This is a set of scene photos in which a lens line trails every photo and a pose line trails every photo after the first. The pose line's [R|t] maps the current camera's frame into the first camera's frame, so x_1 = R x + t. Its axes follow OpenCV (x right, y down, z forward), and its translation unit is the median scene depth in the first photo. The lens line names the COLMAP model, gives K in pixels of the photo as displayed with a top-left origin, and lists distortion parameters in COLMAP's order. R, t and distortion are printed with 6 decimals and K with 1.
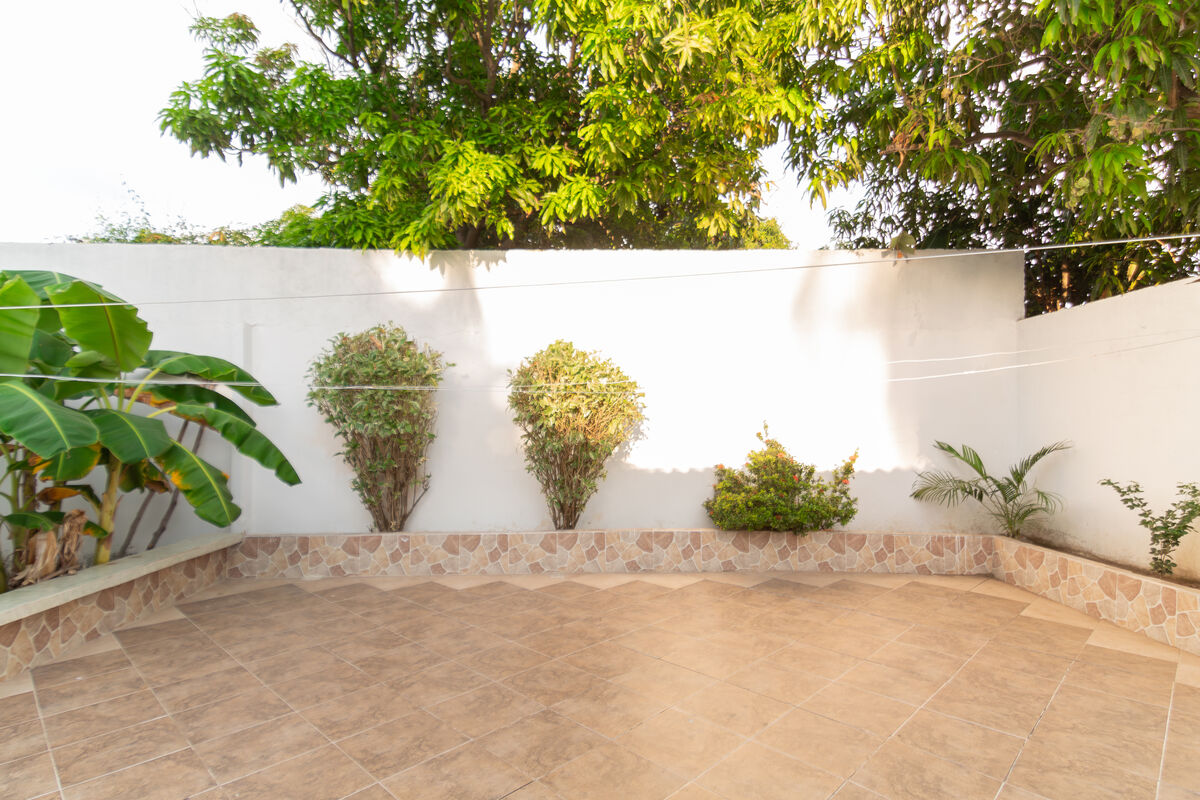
lens RADIAL K [[627.2, 0, 584.6], [0, 627.2, 403.1], [0, 0, 1]] dist [0.041757, -0.017944]
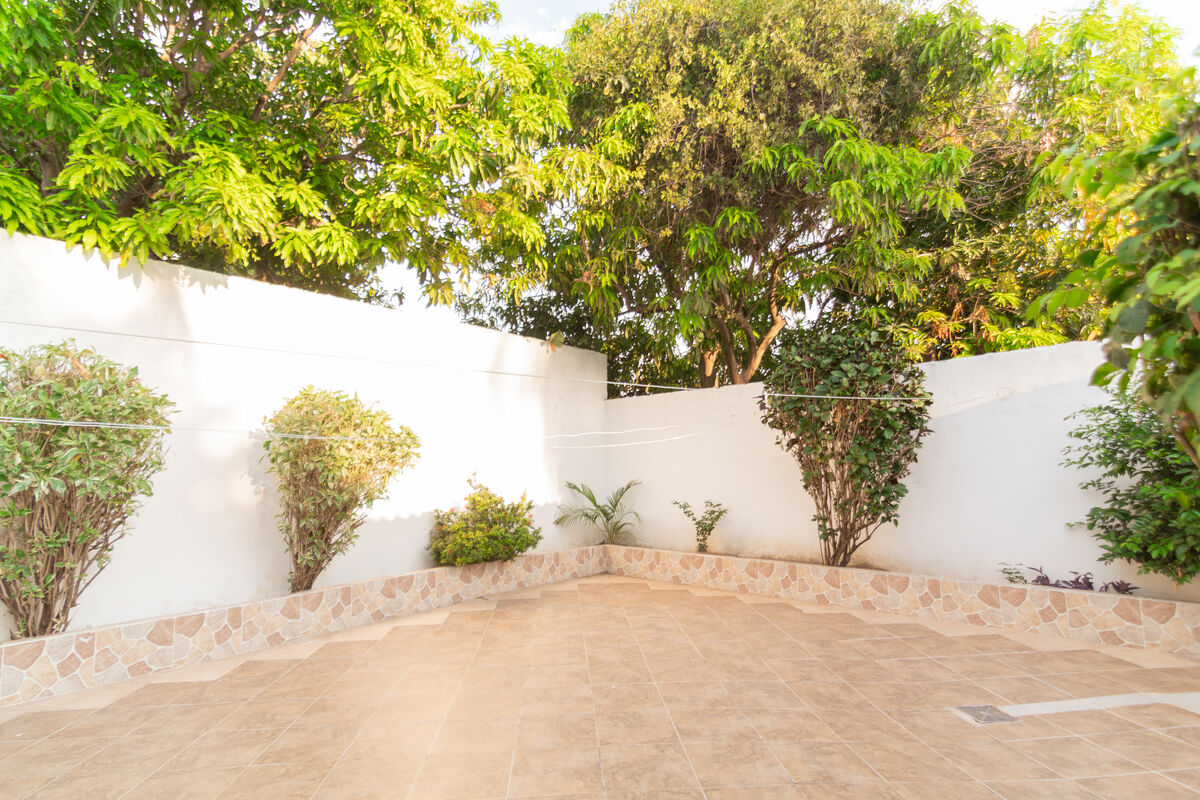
lens RADIAL K [[627.2, 0, 604.8], [0, 627.2, 394.2], [0, 0, 1]] dist [0.041757, -0.017944]
pose [[0.639420, 0.080366, 0.764646, -0.529154], [-0.011038, 0.995379, -0.095386, -0.001627], [-0.768778, 0.052552, 0.637352, 0.056289]]
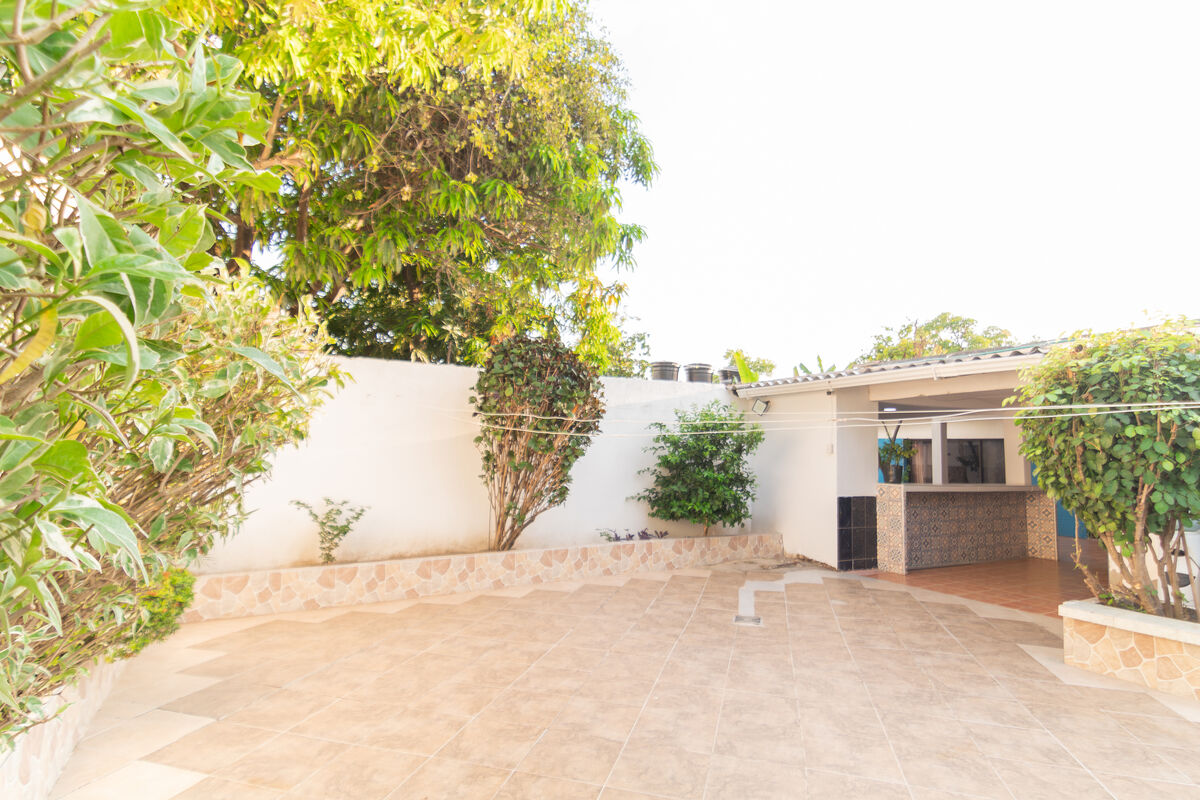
lens RADIAL K [[601.3, 0, 598.7], [0, 601.3, 403.9], [0, 0, 1]] dist [-0.002067, -0.000892]
pose [[-0.504936, 0.065812, 0.860644, -0.480481], [-0.034163, 0.994784, -0.096113, 0.016132], [-0.862481, -0.077933, -0.500054, 0.978832]]
